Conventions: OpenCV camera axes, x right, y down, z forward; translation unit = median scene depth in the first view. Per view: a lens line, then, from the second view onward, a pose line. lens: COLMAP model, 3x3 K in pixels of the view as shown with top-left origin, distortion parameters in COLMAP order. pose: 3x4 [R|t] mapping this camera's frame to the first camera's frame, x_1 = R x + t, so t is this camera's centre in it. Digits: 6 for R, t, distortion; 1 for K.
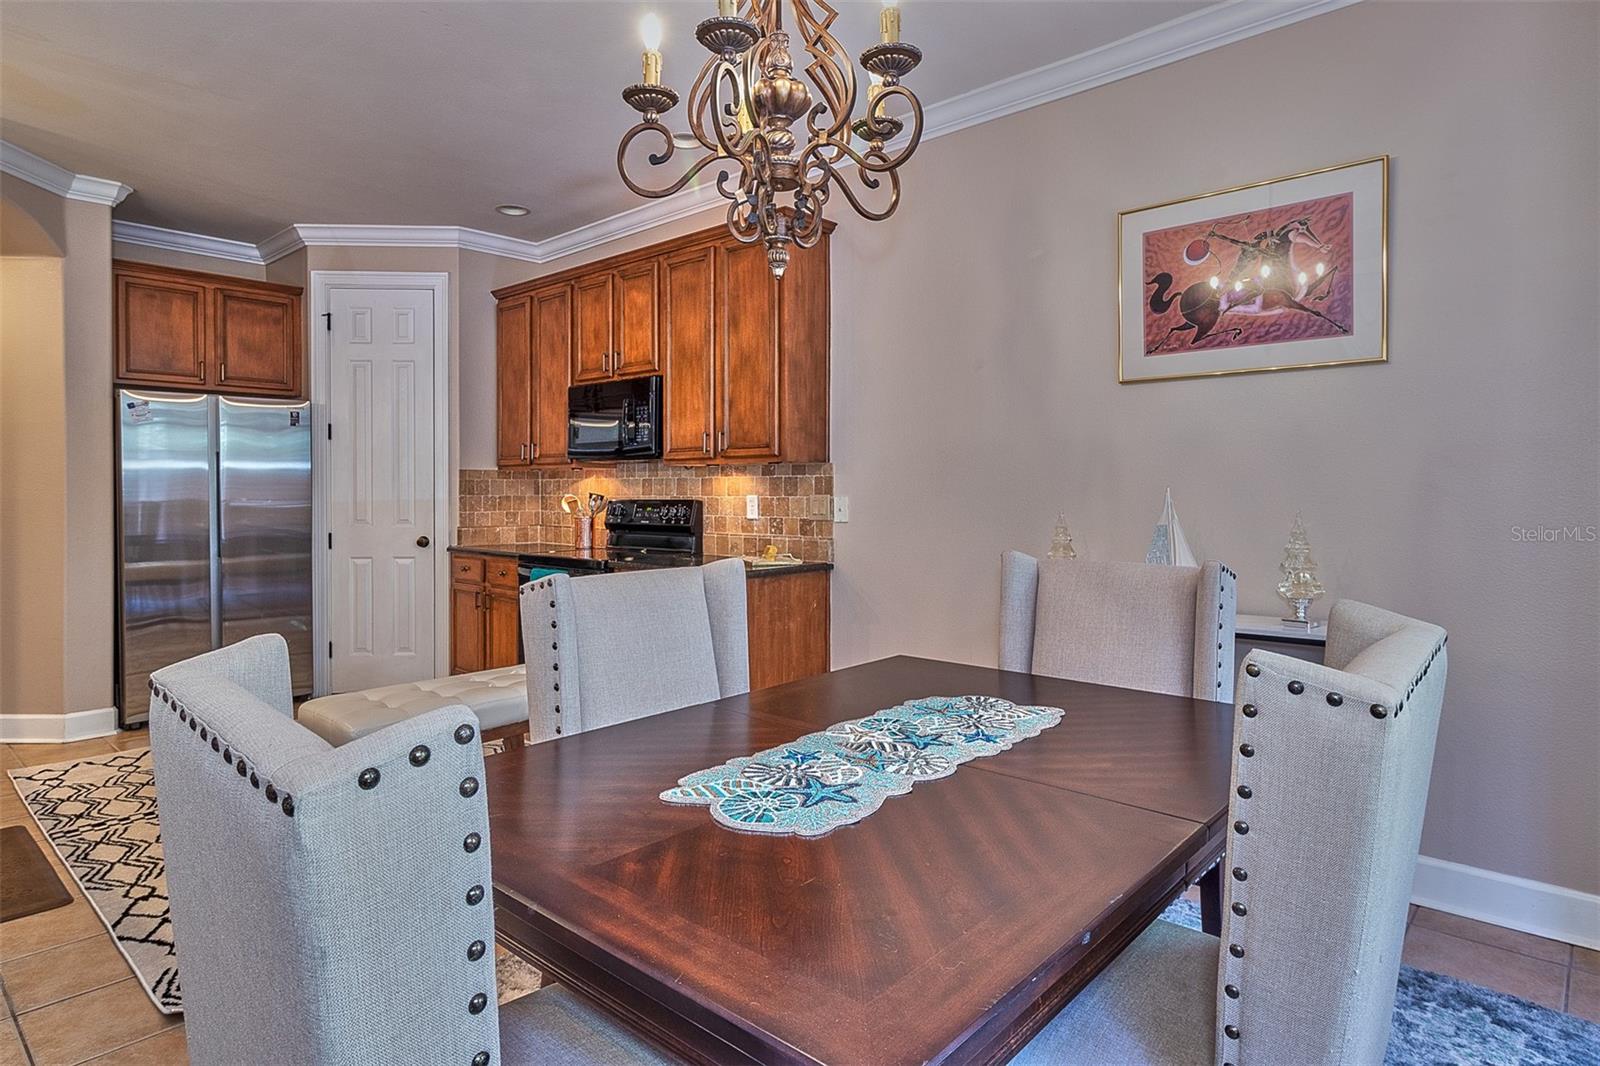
lens RADIAL K [[895.6, 0, 789.3], [0, 895.6, 499.3], [0, 0, 1]] dist [0.000158, 0.001261]
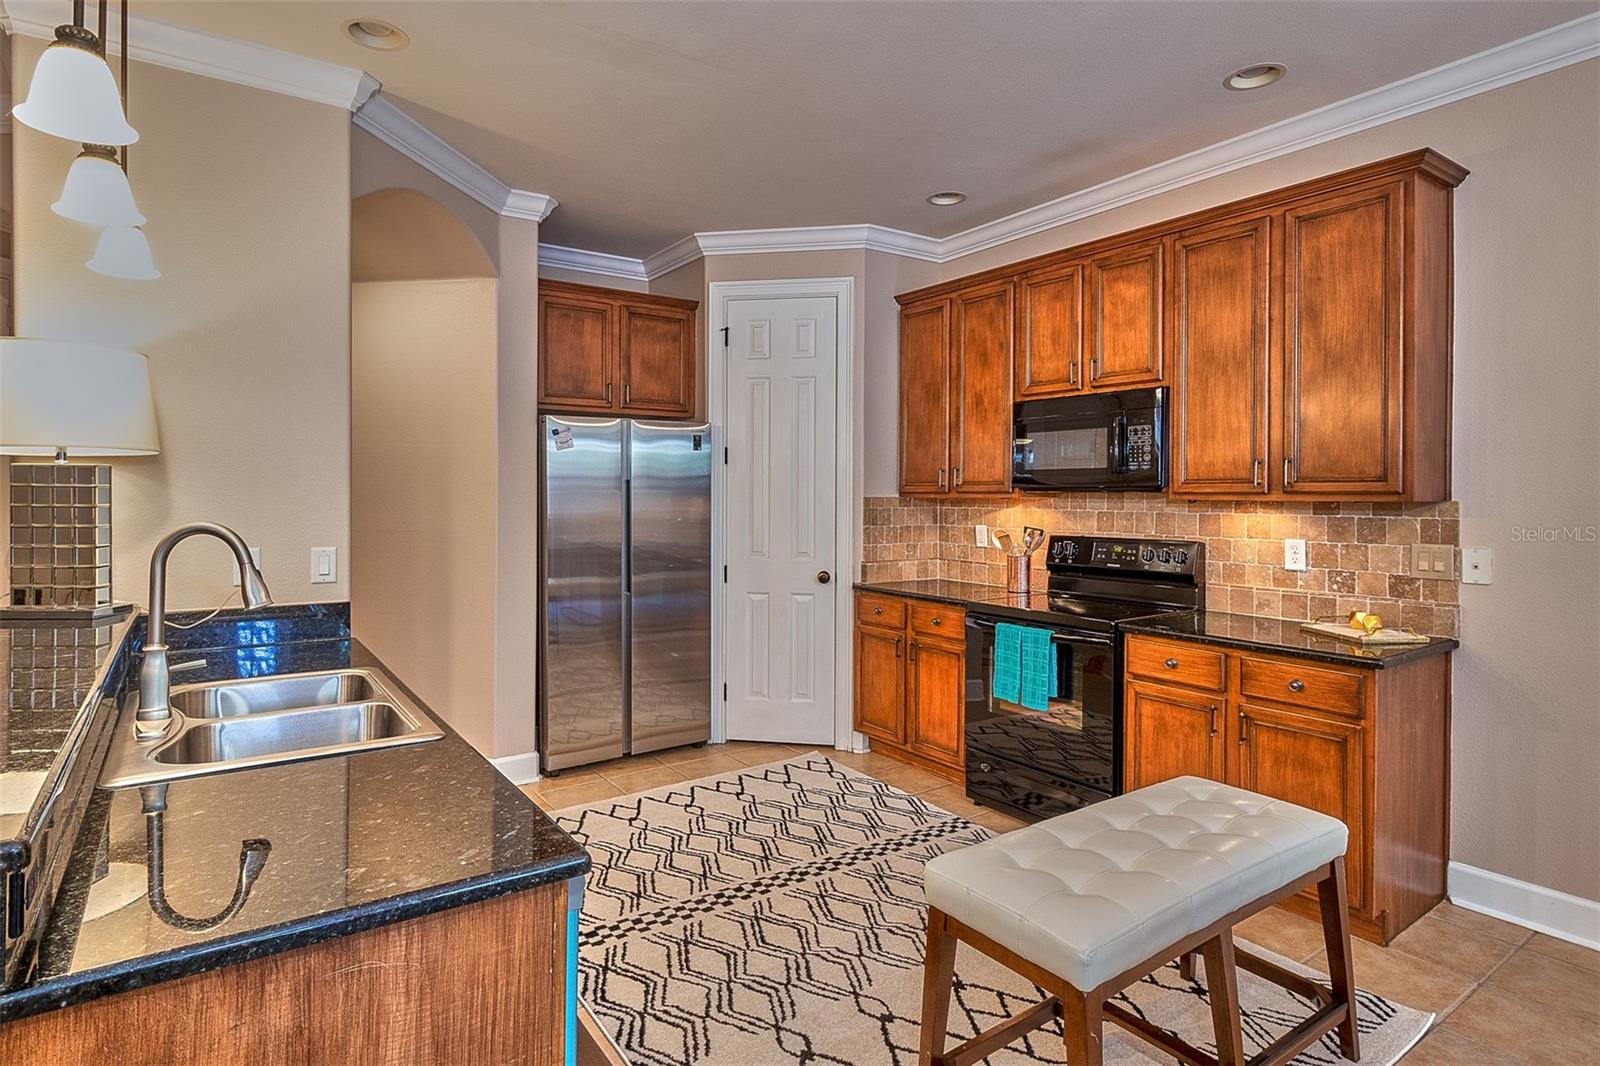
lens RADIAL K [[850.6, 0, 786.0], [0, 850.6, 495.6], [0, 0, 1]] dist [-0.000577, 0.000013]
pose [[0.974193, 0.004811, -0.225666, -0.277495], [-0.006417, 0.999959, -0.006383, -0.031517], [0.225626, 0.007667, 0.974184, 0.173311]]
